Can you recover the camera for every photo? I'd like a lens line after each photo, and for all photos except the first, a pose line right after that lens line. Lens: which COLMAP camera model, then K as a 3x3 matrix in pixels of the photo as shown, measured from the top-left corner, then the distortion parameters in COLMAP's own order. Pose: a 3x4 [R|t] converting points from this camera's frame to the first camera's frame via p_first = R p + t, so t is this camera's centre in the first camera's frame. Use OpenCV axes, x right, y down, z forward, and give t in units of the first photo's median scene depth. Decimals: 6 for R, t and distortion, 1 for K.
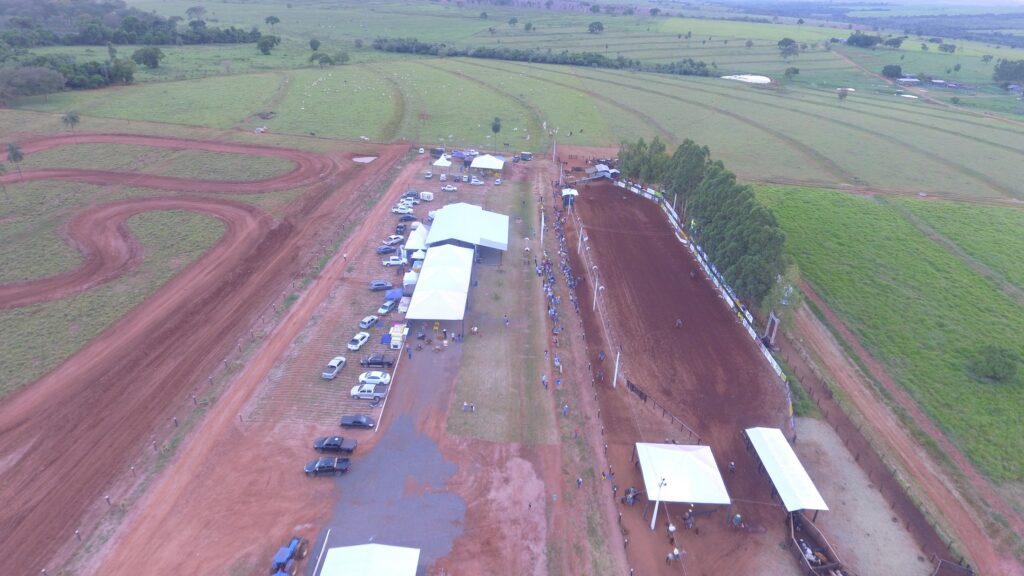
lens RADIAL K [[619.7, 0, 510.9], [0, 619.7, 289.7], [0, 0, 1]] dist [-0.008661, -0.000545]
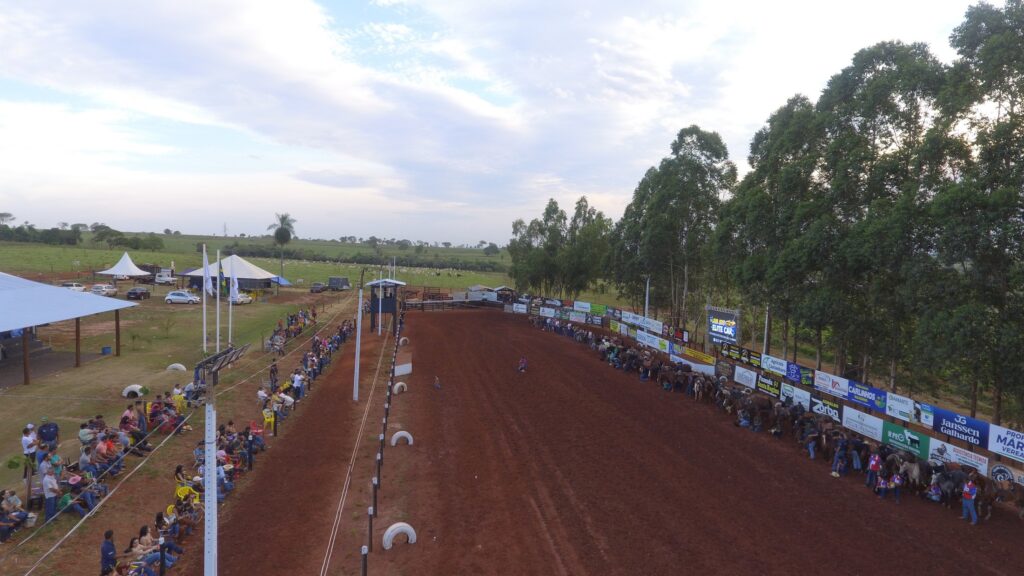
lens RADIAL K [[619.7, 0, 531.7], [0, 619.7, 274.0], [0, 0, 1]] dist [-0.008661, -0.000545]
pose [[0.983811, -0.007423, 0.179057, 0.114028], [0.080332, 0.911408, -0.403588, 0.002199], [-0.160198, 0.411438, 0.897249, 0.623430]]
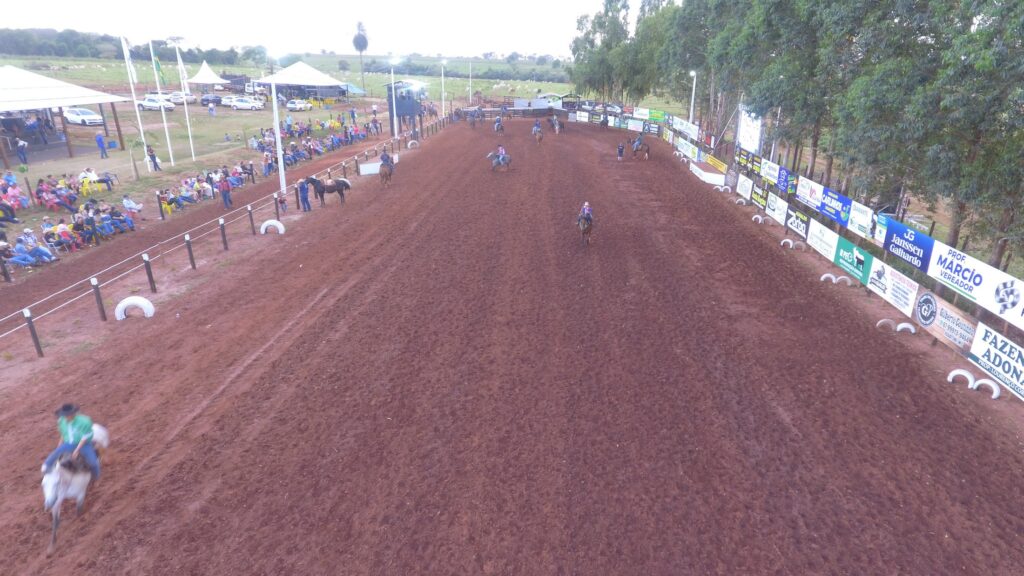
lens RADIAL K [[619.7, 0, 521.4], [0, 619.7, 282.7], [0, 0, 1]] dist [-0.008661, -0.000545]
pose [[0.997256, 0.006452, -0.073750, 0.189808], [-0.015782, 0.991823, -0.126638, 0.006713], [0.072330, 0.127454, 0.989204, 0.643353]]
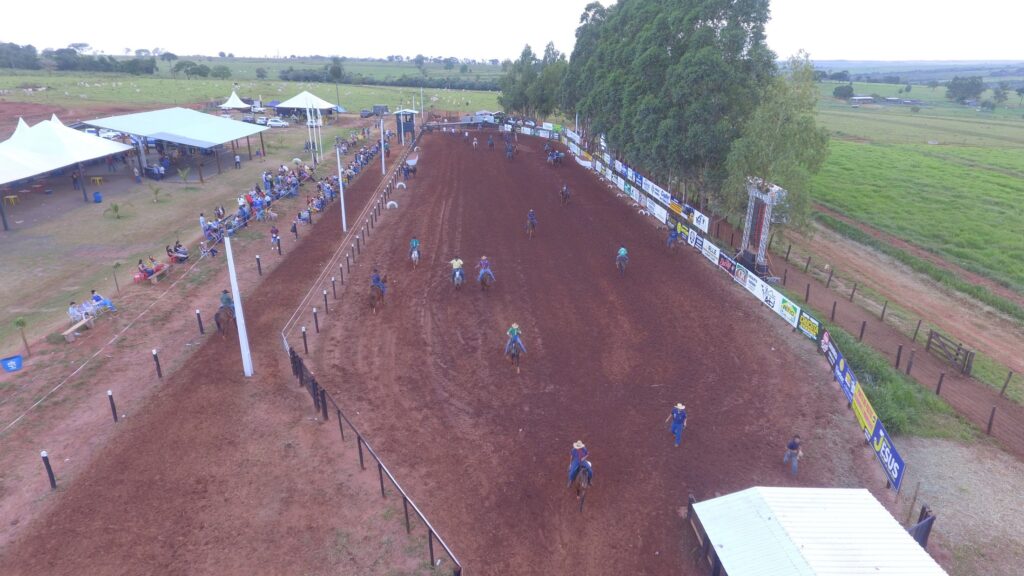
lens RADIAL K [[619.7, 0, 523.0], [0, 619.7, 294.1], [0, 0, 1]] dist [-0.008661, -0.000545]
pose [[0.996592, -0.045906, 0.068538, 0.157827], [0.053050, 0.992912, -0.106353, 0.089632], [-0.063170, 0.109626, 0.991964, 0.402630]]
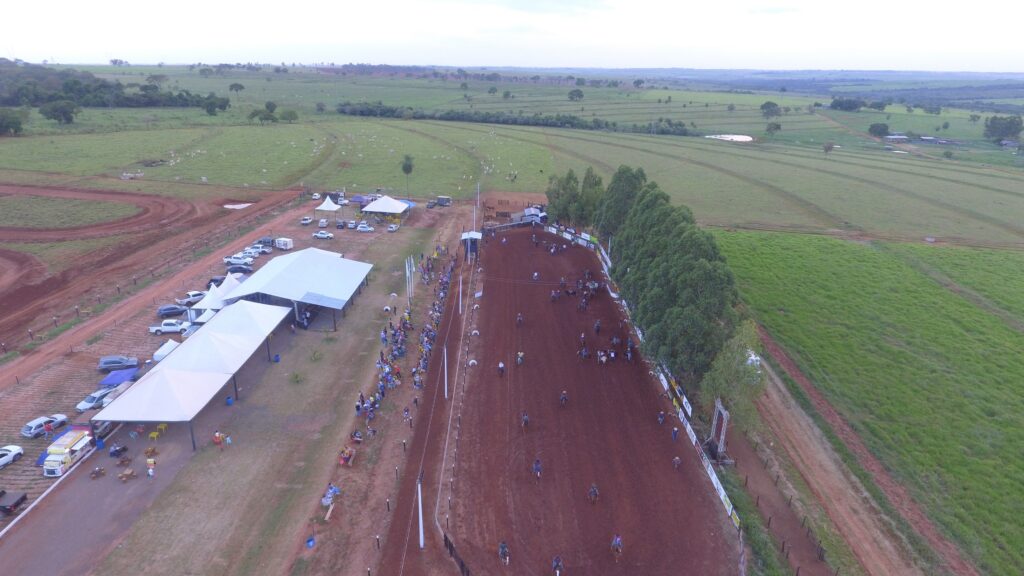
lens RADIAL K [[619.7, 0, 517.9], [0, 619.7, 289.2], [0, 0, 1]] dist [-0.008661, -0.000545]
pose [[0.999879, -0.013554, 0.007612, 0.143146], [0.014366, 0.992753, -0.119312, -0.000687], [-0.005940, 0.119407, 0.992828, 0.248799]]
